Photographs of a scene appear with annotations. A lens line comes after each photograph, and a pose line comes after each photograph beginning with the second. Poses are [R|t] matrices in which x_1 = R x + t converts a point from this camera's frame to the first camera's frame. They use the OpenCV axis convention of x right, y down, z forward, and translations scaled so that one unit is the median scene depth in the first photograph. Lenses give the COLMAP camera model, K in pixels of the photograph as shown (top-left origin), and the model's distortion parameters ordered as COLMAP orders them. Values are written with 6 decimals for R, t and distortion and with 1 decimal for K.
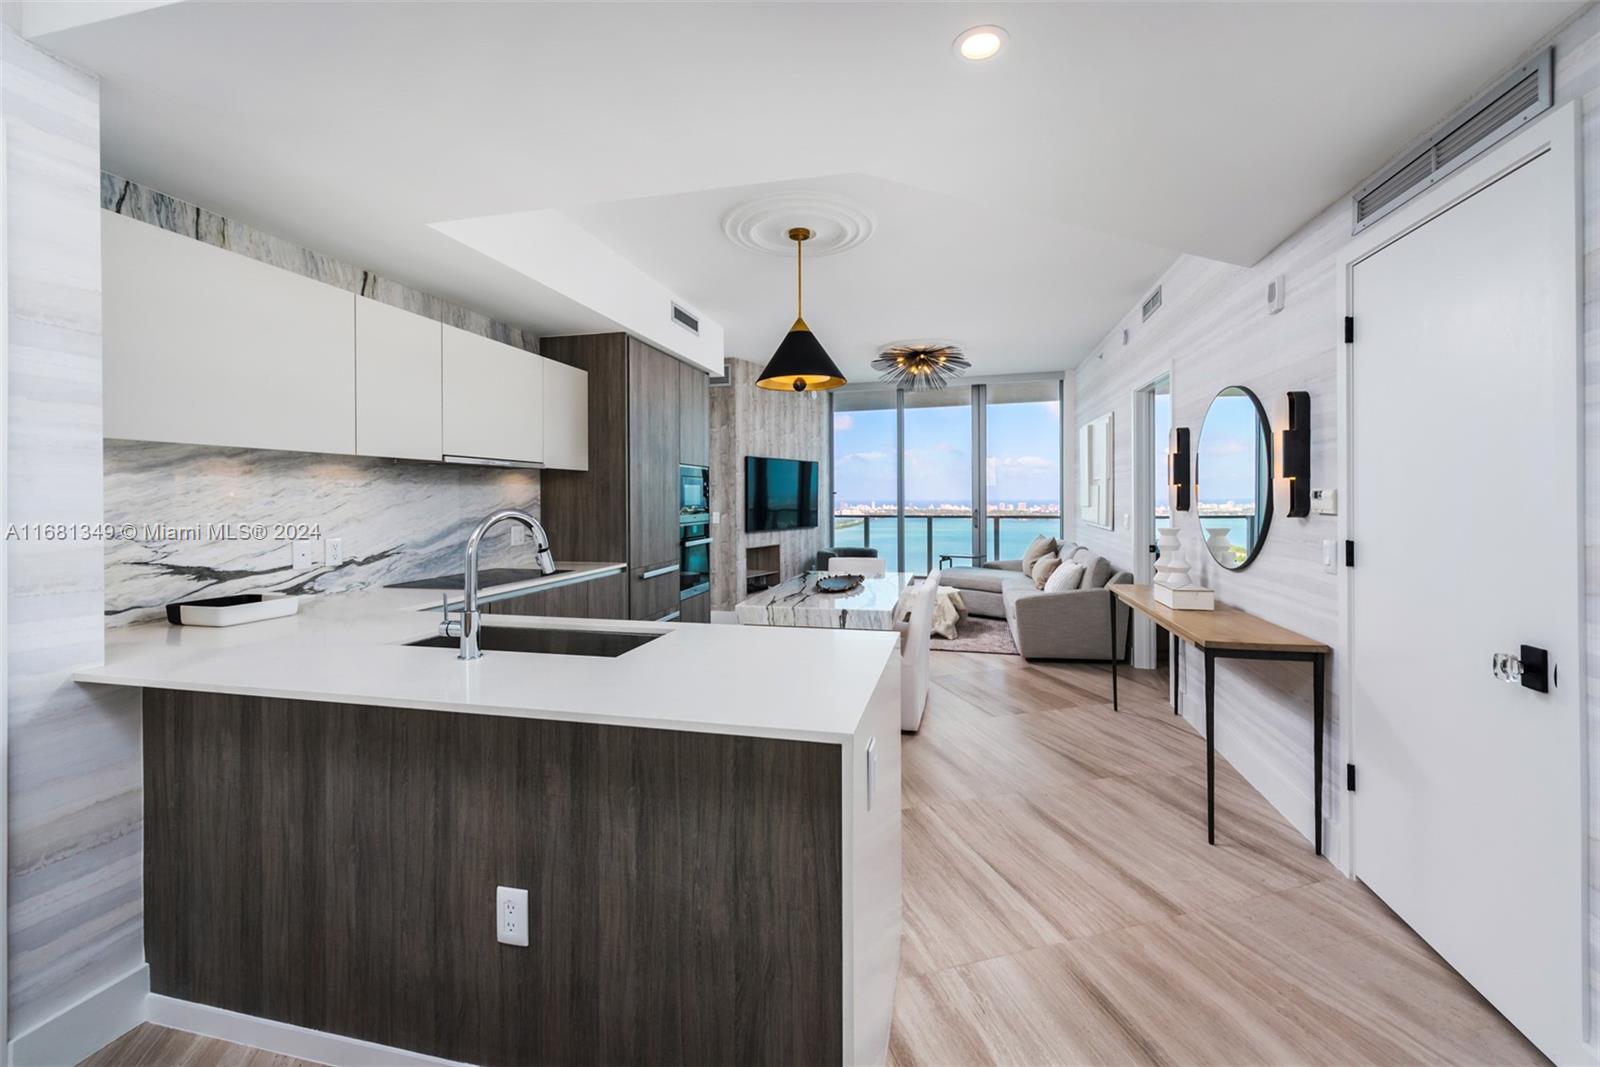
lens RADIAL K [[641.7, 0, 786.6], [0, 641.7, 499.2], [0, 0, 1]] dist [-0.001355, -0.000031]
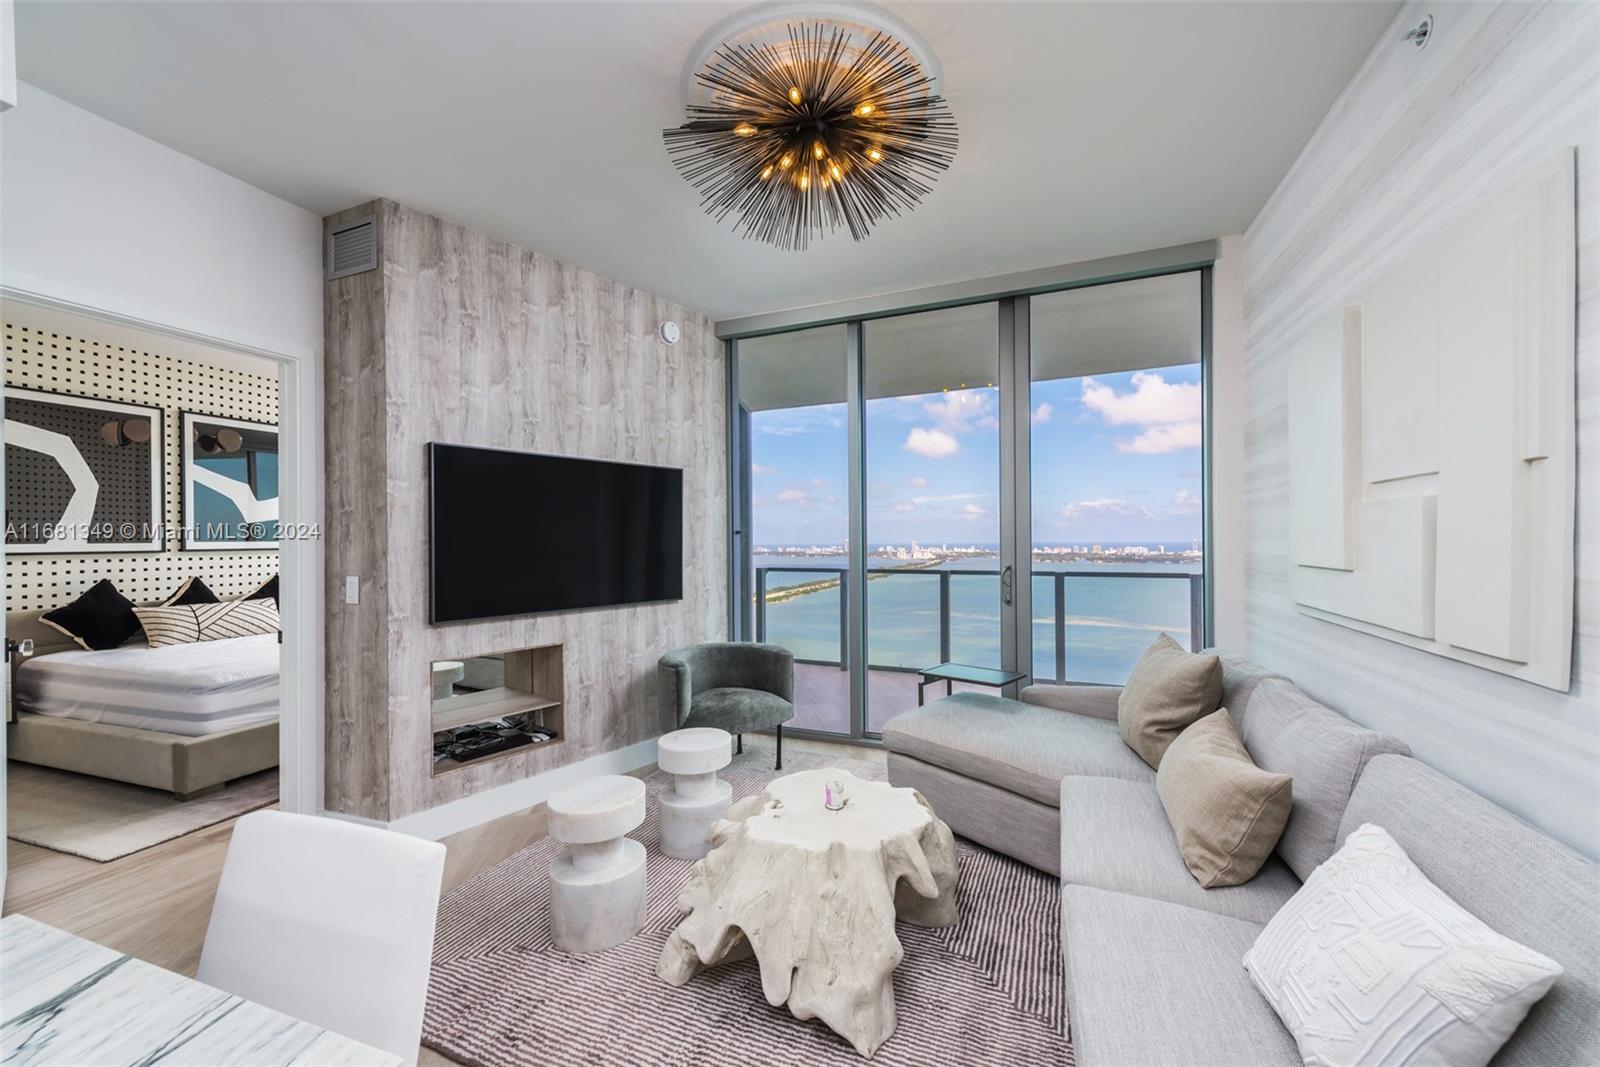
lens RADIAL K [[641.7, 0, 798.9], [0, 641.7, 536.8], [0, 0, 1]] dist [-0.001355, -0.000031]
pose [[0.996525, -0.003335, -0.083231, 0.196589], [0.002600, 0.999957, -0.008934, -0.001046], [0.083257, 0.008687, 0.996490, 0.564080]]
